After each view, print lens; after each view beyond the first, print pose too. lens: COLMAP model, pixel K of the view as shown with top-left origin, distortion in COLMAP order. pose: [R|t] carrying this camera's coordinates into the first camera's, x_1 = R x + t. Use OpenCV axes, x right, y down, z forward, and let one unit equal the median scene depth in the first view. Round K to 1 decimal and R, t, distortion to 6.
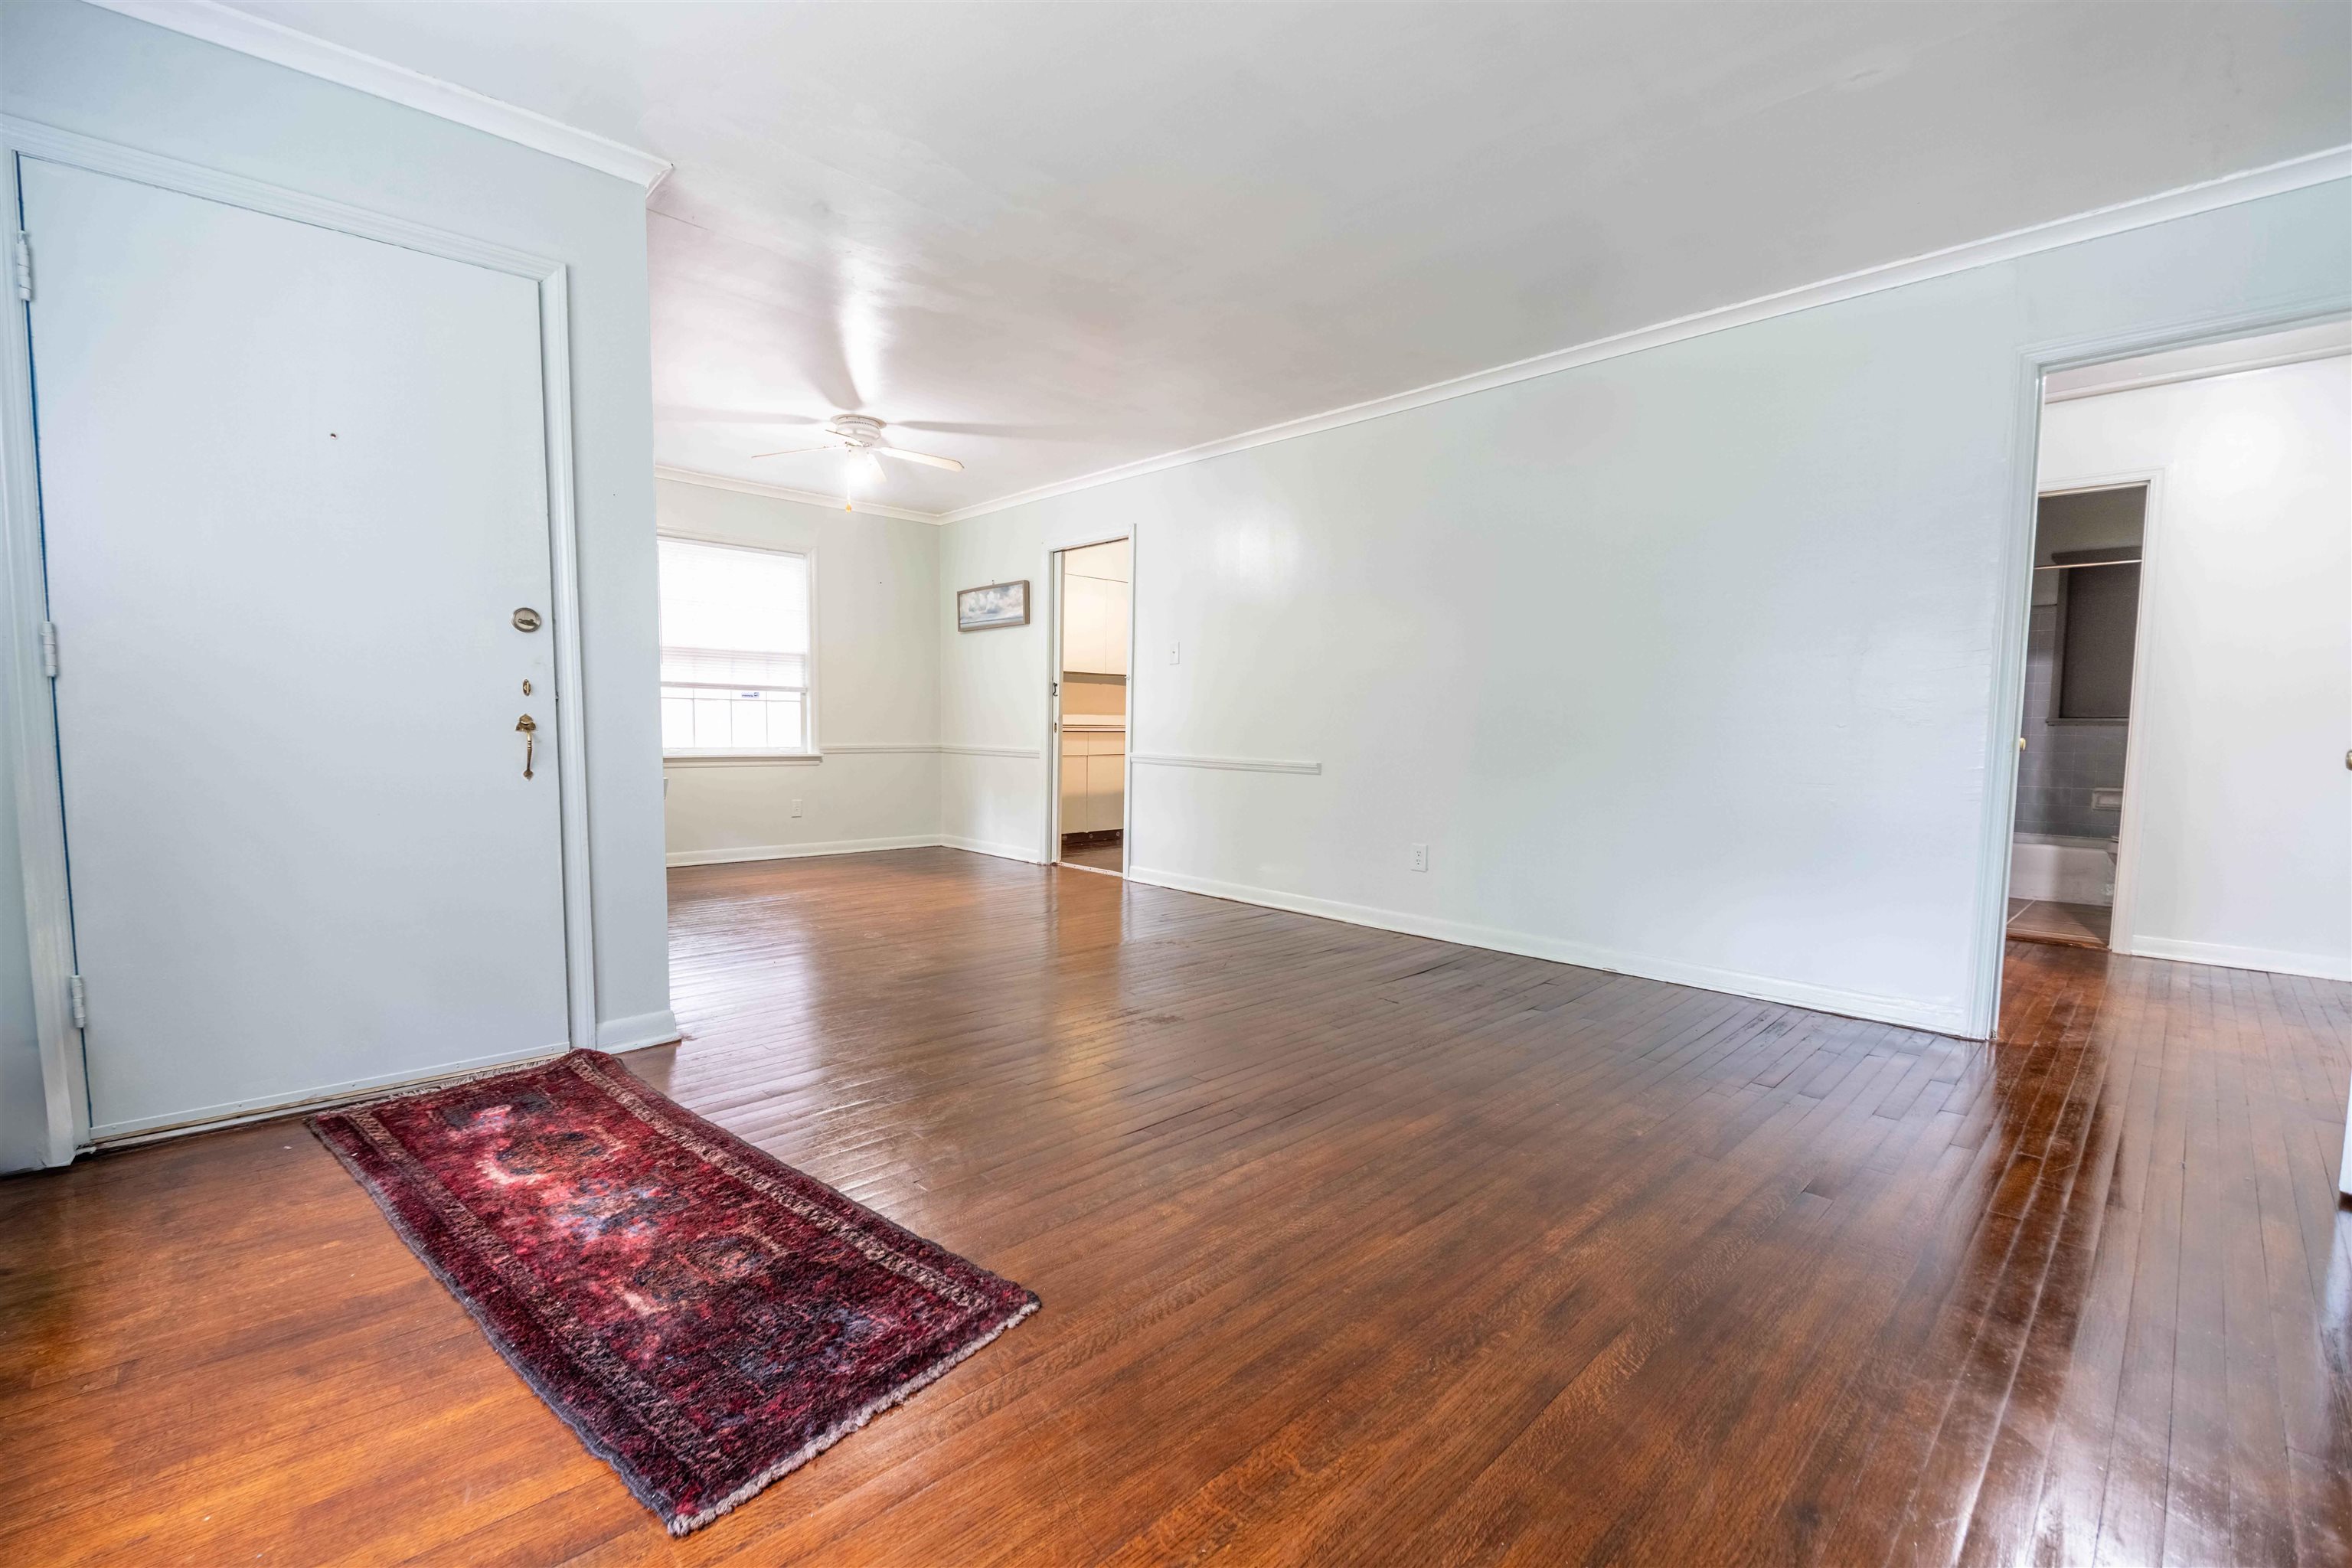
lens RADIAL K [[993.6, 0, 1150.5], [0, 993.6, 805.8], [0, 0, 1]] dist [-0.019499, -0.000492]
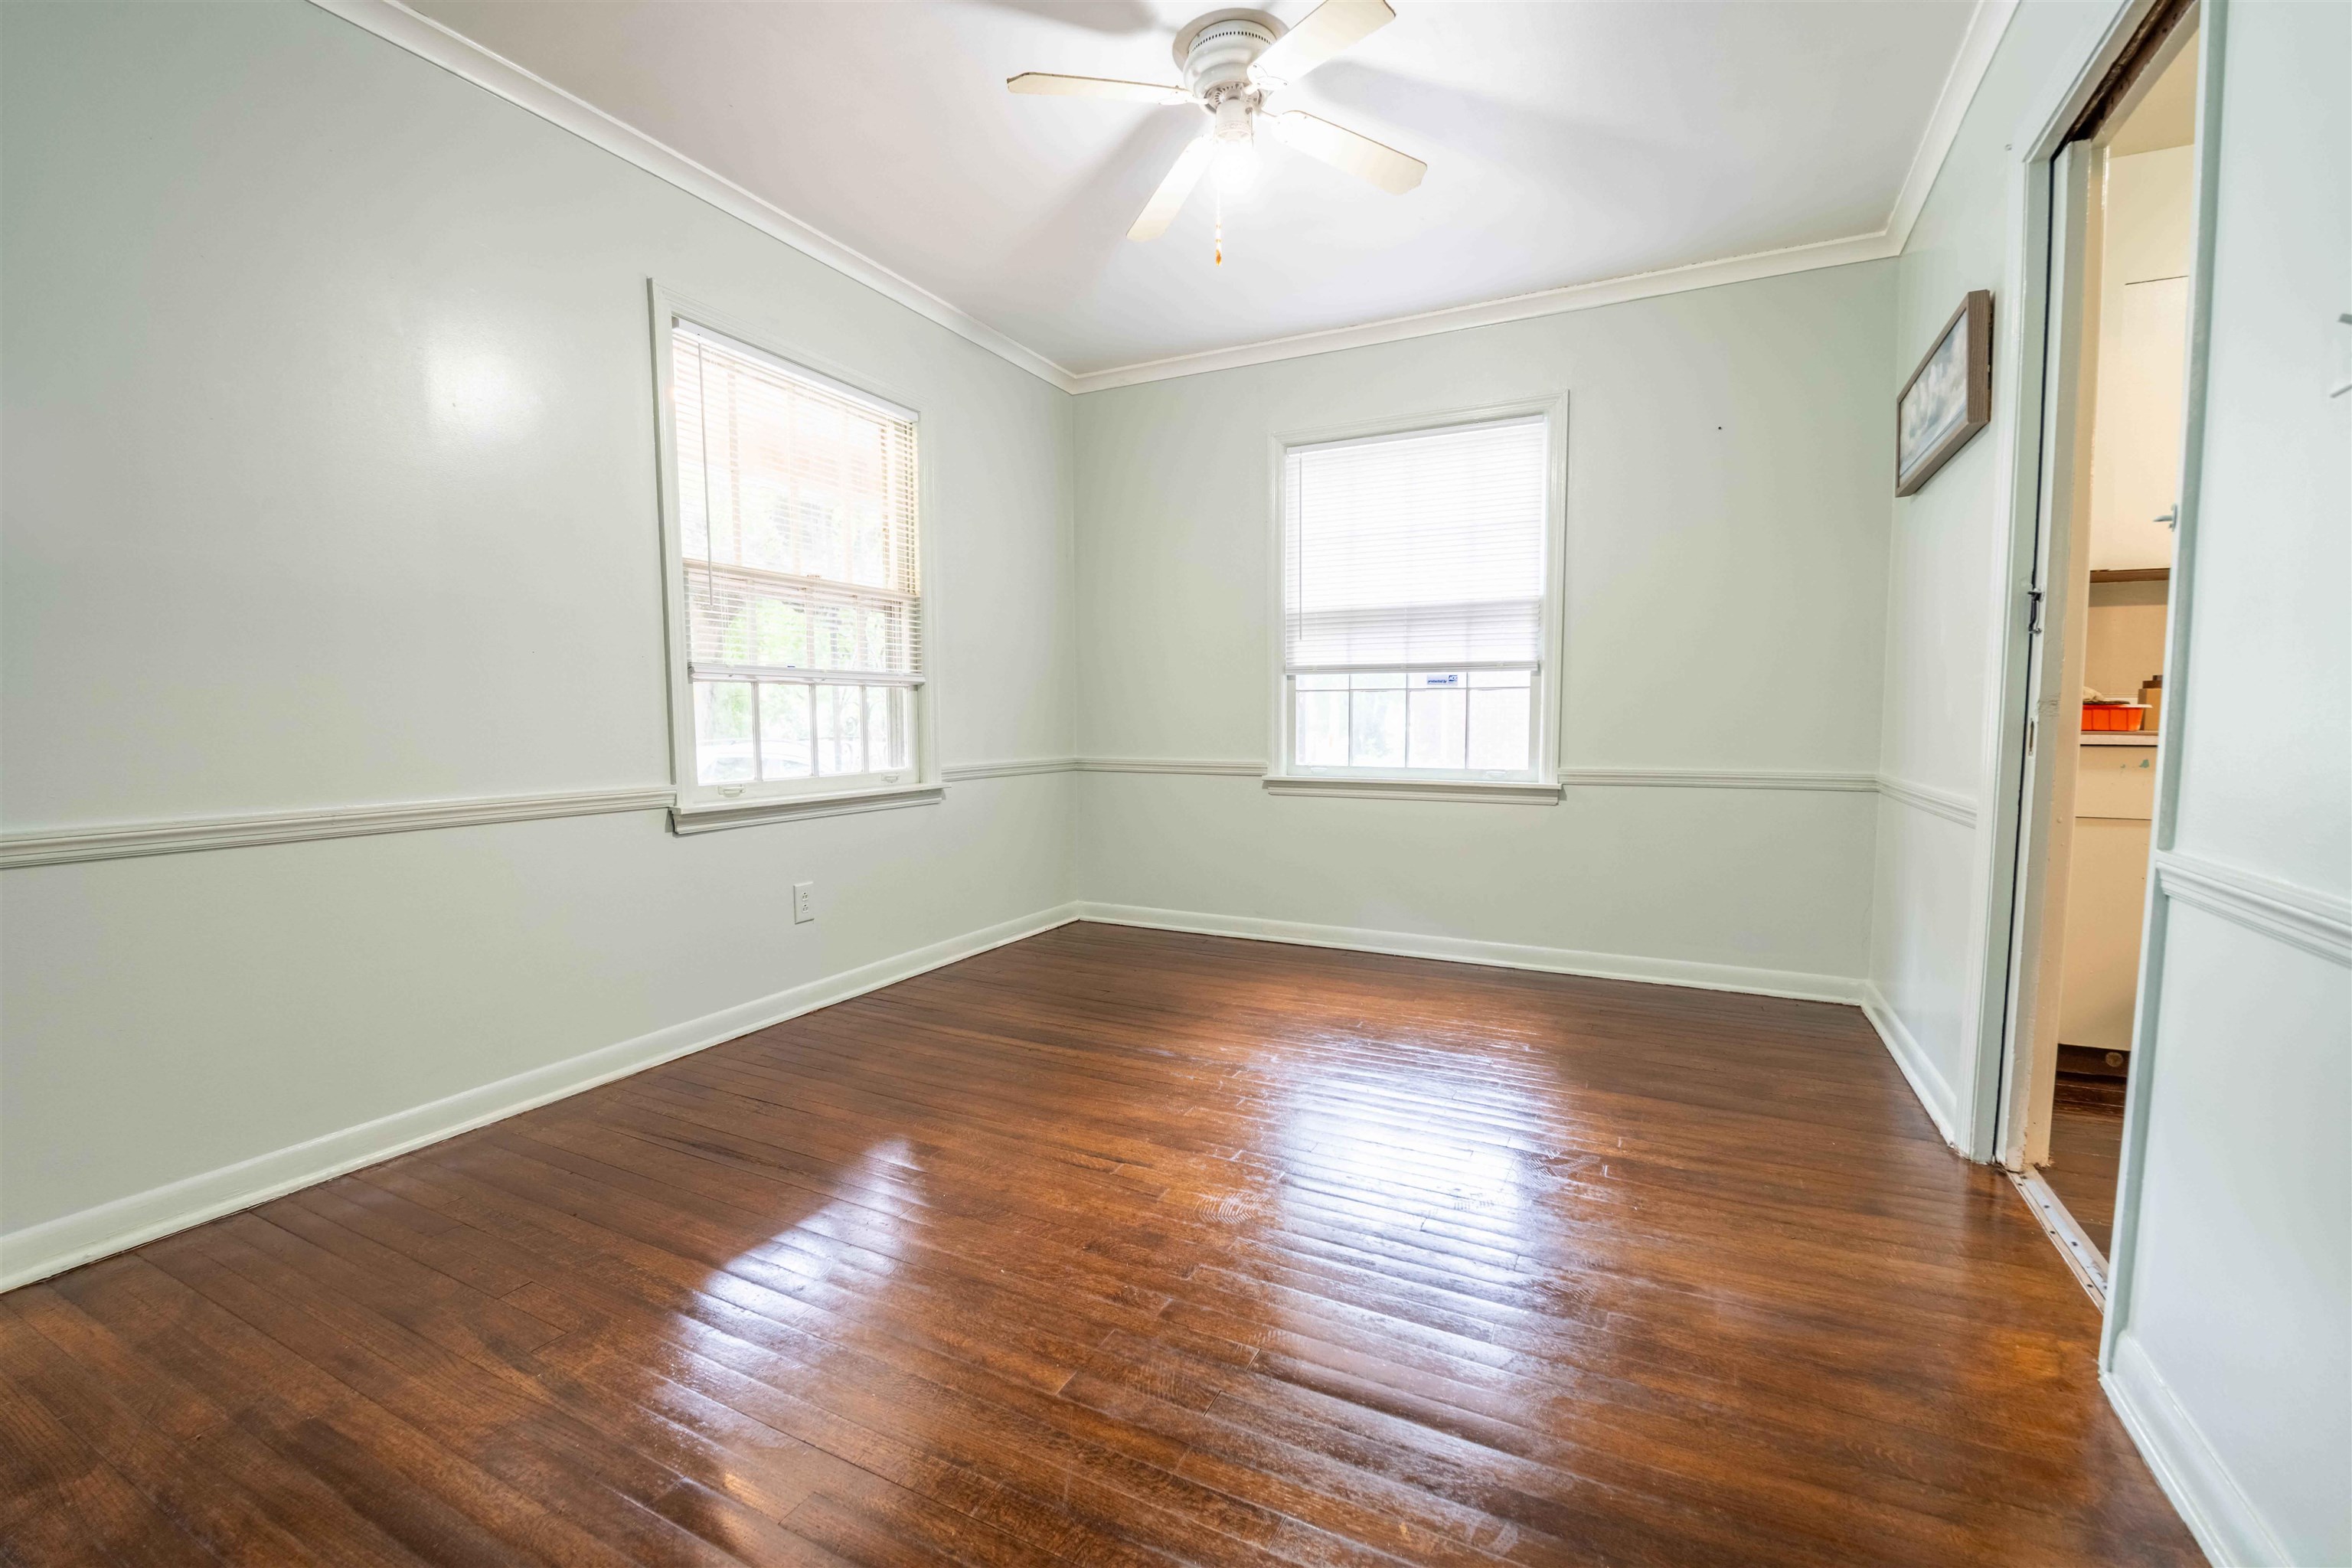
lens RADIAL K [[994.1, 0, 1156.9], [0, 994.1, 798.2], [0, 0, 1]] dist [0.021271, -0.033428]
pose [[0.336592, 0.060462, -0.939707, 0.111230], [-0.069837, 0.996791, 0.039120, -0.058421], [0.939057, 0.052459, 0.339735, 0.708233]]
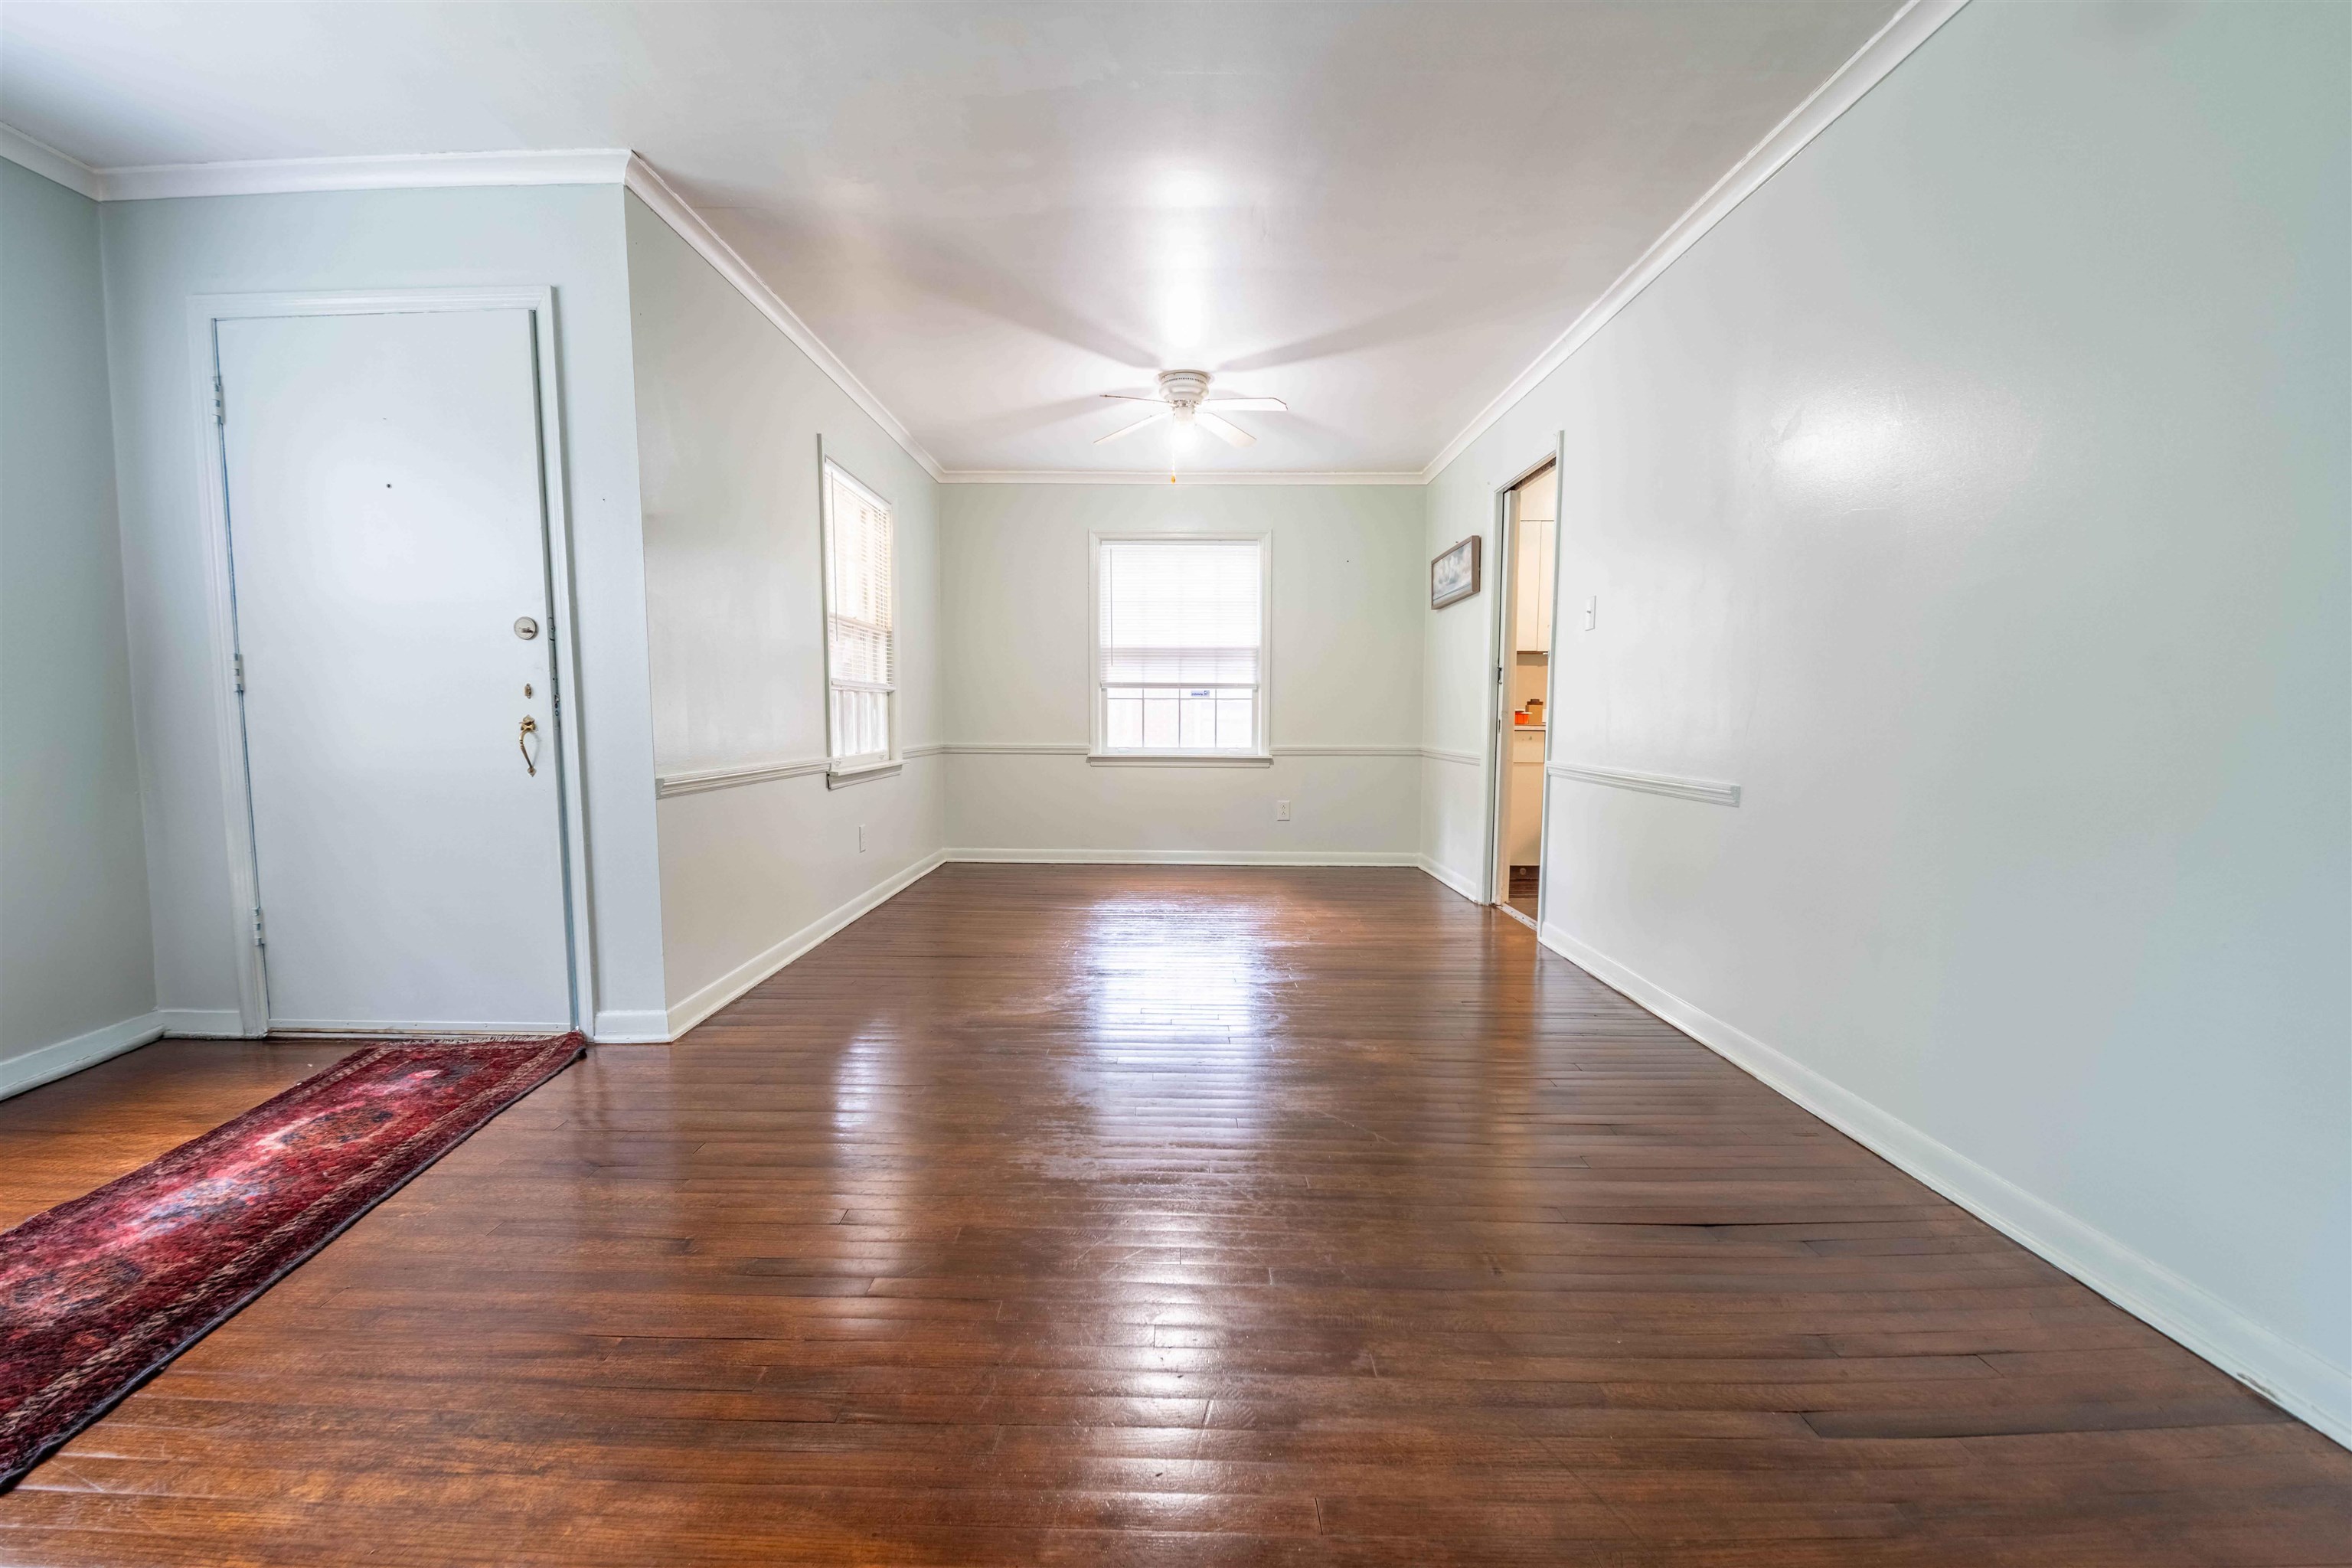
lens RADIAL K [[993.6, 0, 1150.5], [0, 993.6, 805.8], [0, 0, 1]] dist [-0.019499, -0.000492]
pose [[0.714971, 0.050049, -0.697361, 0.266586], [-0.050161, 0.998536, 0.020236, -0.021840], [0.697353, 0.020512, 0.716435, 0.303365]]
